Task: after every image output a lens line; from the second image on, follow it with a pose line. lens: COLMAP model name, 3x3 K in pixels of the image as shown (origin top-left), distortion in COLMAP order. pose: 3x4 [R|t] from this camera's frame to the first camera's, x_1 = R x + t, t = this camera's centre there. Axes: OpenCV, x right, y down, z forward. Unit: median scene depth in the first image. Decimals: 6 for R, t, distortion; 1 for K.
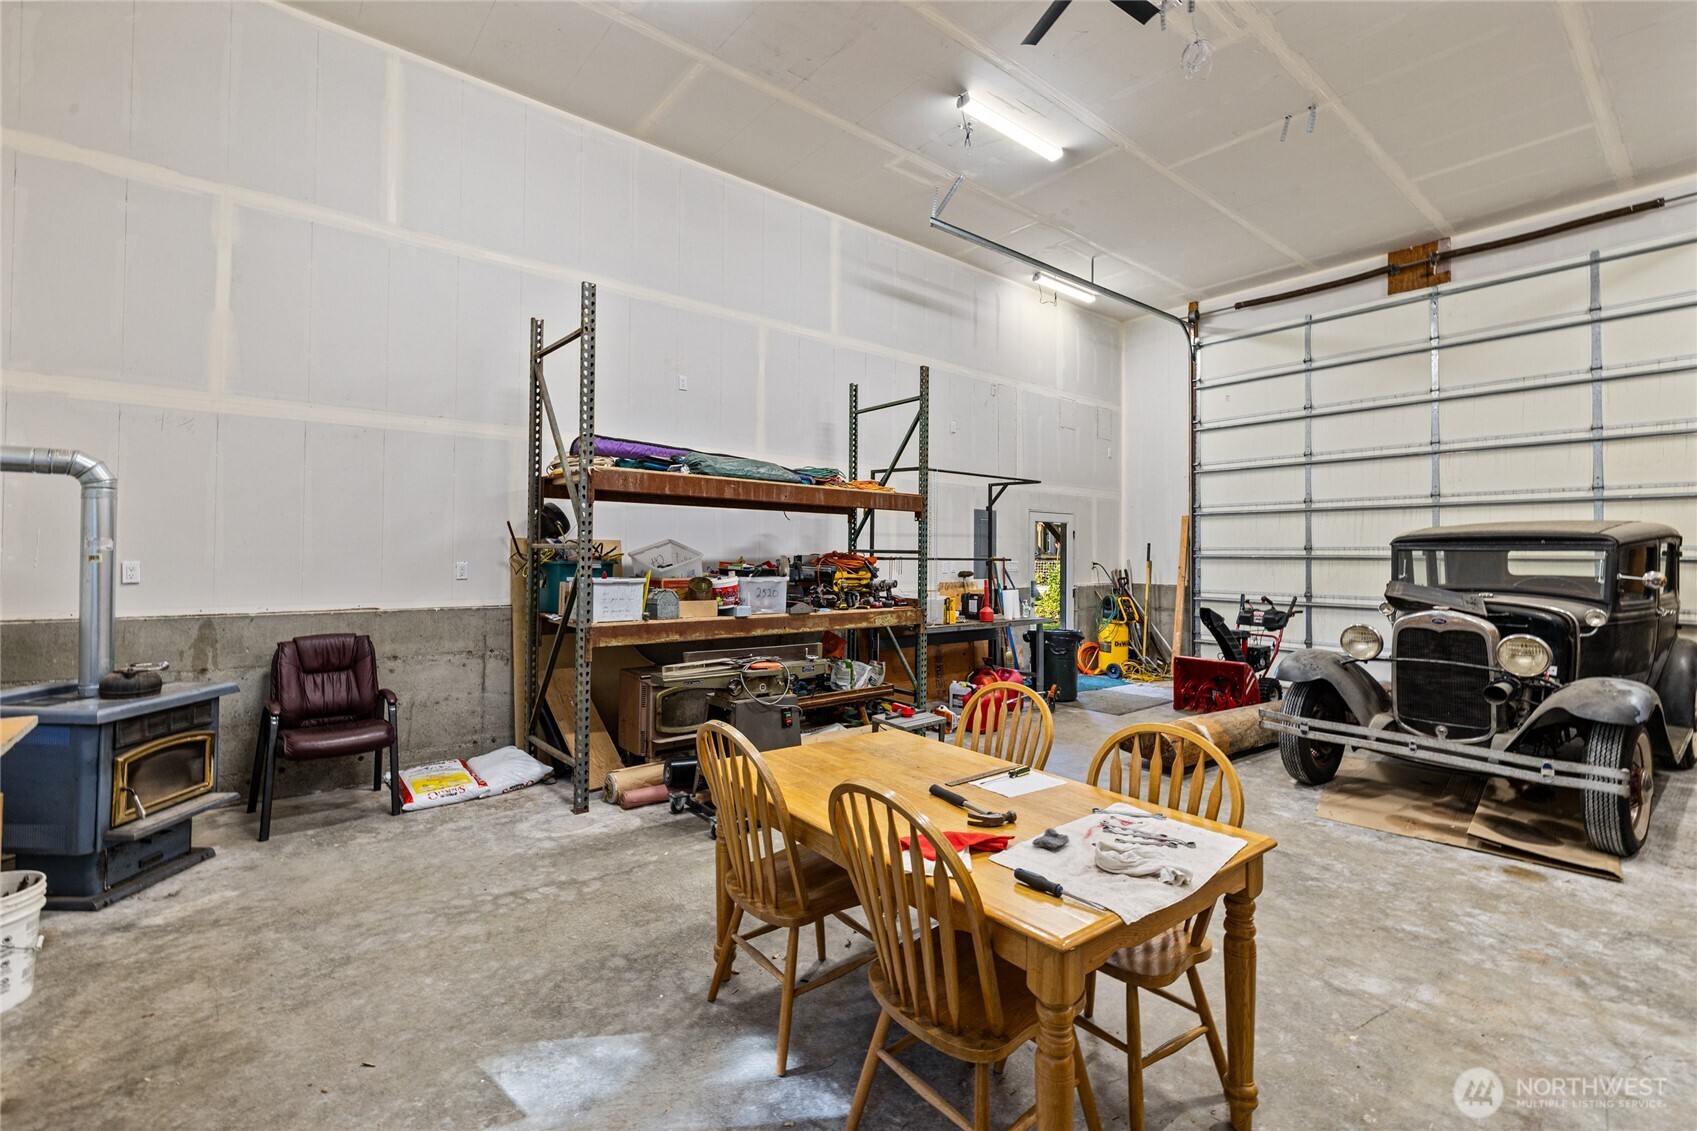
lens RADIAL K [[735.5, 0, 840.0], [0, 735.5, 556.2], [0, 0, 1]] dist [-0.004115, -0.000406]
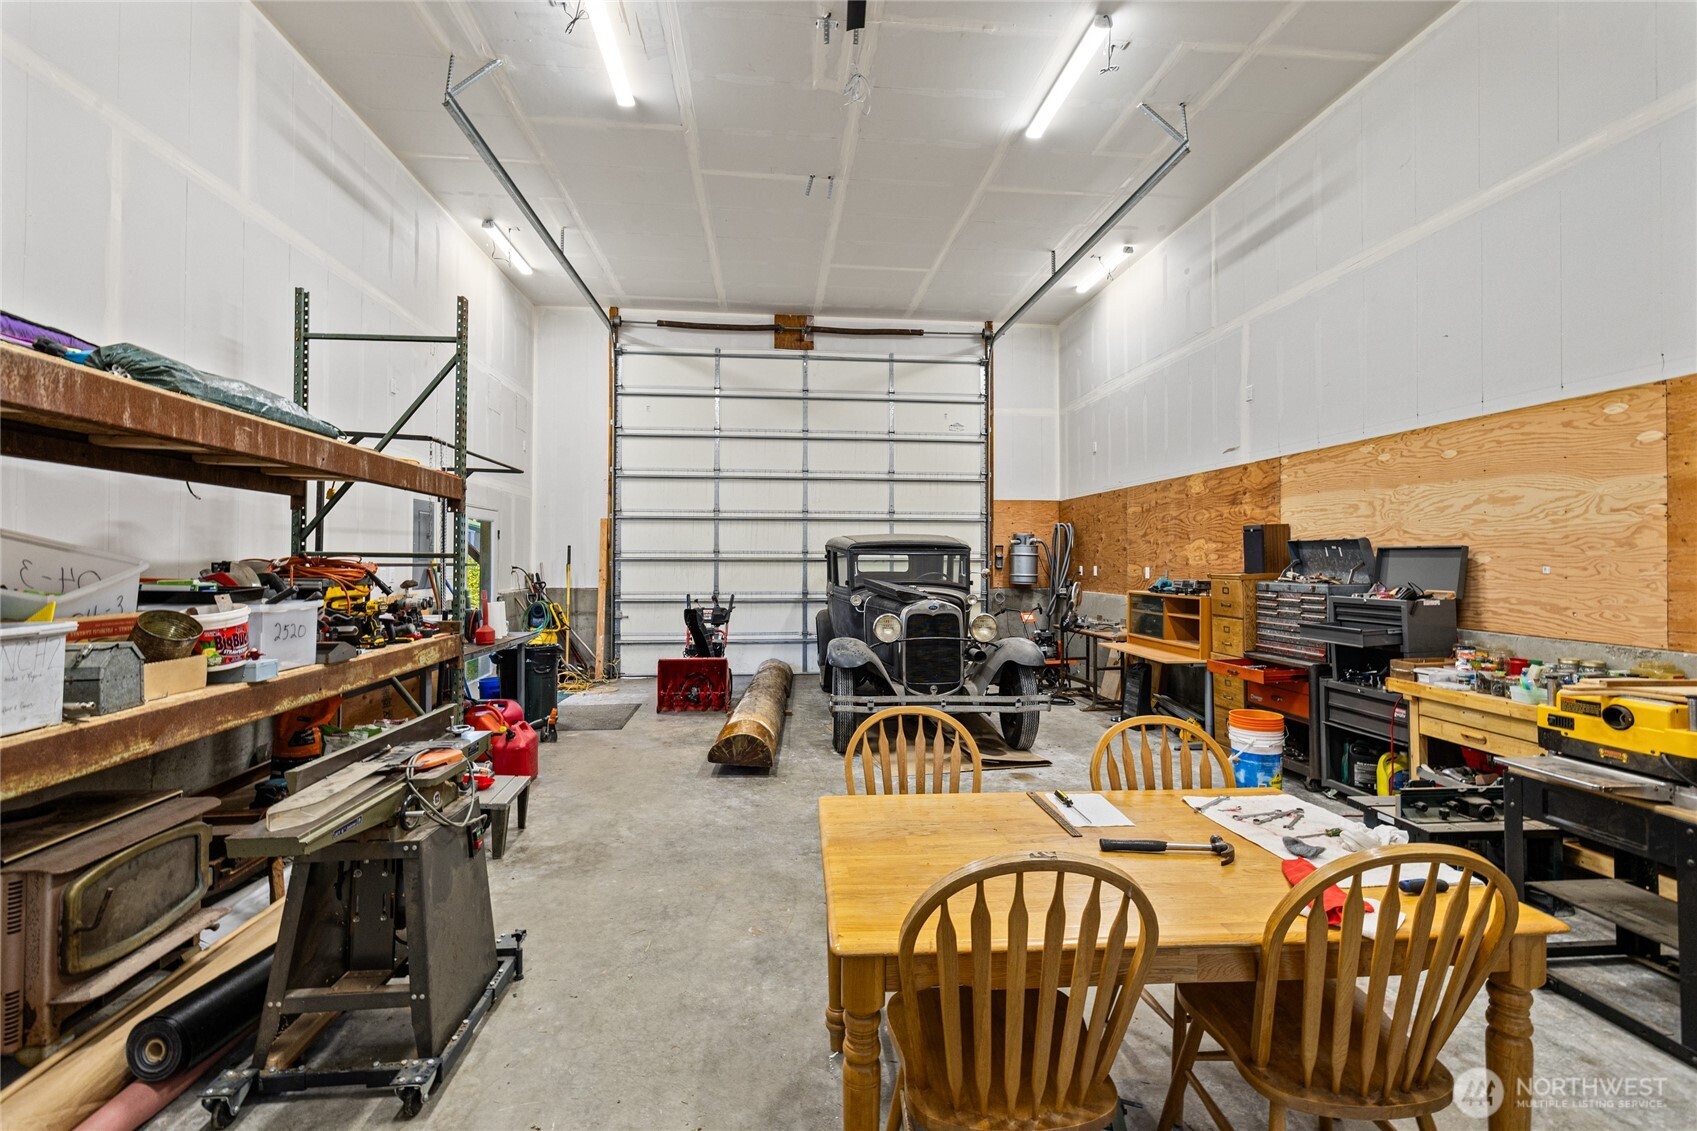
lens RADIAL K [[716.0, 0, 848.5], [0, 716.0, 565.5], [0, 0, 1]] dist [-0.008450, 0.000203]
pose [[0.546904, -0.012016, 0.837109, -0.229148], [0.002382, 0.999915, 0.012797, -0.003758], [-0.837192, -0.005004, 0.546886, 0.260074]]
